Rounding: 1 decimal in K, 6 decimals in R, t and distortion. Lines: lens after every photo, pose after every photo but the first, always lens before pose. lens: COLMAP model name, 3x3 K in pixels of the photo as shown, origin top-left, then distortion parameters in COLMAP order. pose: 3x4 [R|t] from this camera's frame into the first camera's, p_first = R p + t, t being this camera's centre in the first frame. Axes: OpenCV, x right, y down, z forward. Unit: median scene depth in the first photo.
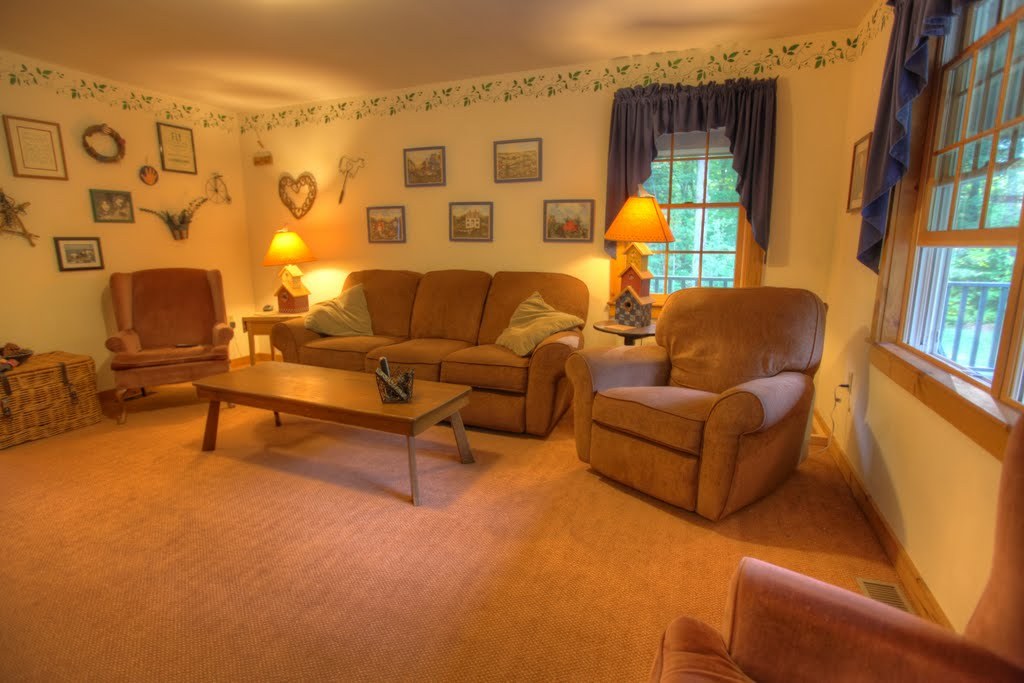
lens RADIAL K [[495.7, 0, 512.0], [0, 495.7, 341.5], [0, 0, 1]] dist [-0.039637, 0.000288]
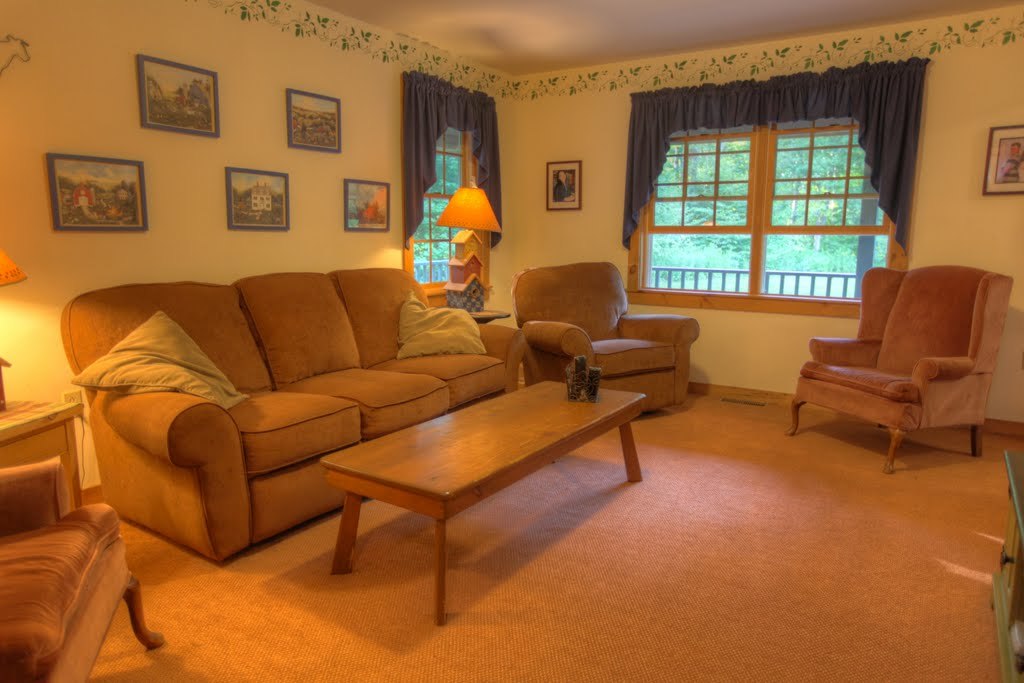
lens RADIAL K [[677.4, 0, 512.0], [0, 677.4, 341.5], [0, 0, 1]] dist [-0.044283, 0.074729]
pose [[0.187082, -0.160524, 0.969140, -0.927880], [0.179068, 0.975602, 0.127027, -0.114361], [-0.965886, 0.149778, 0.211262, 0.523561]]
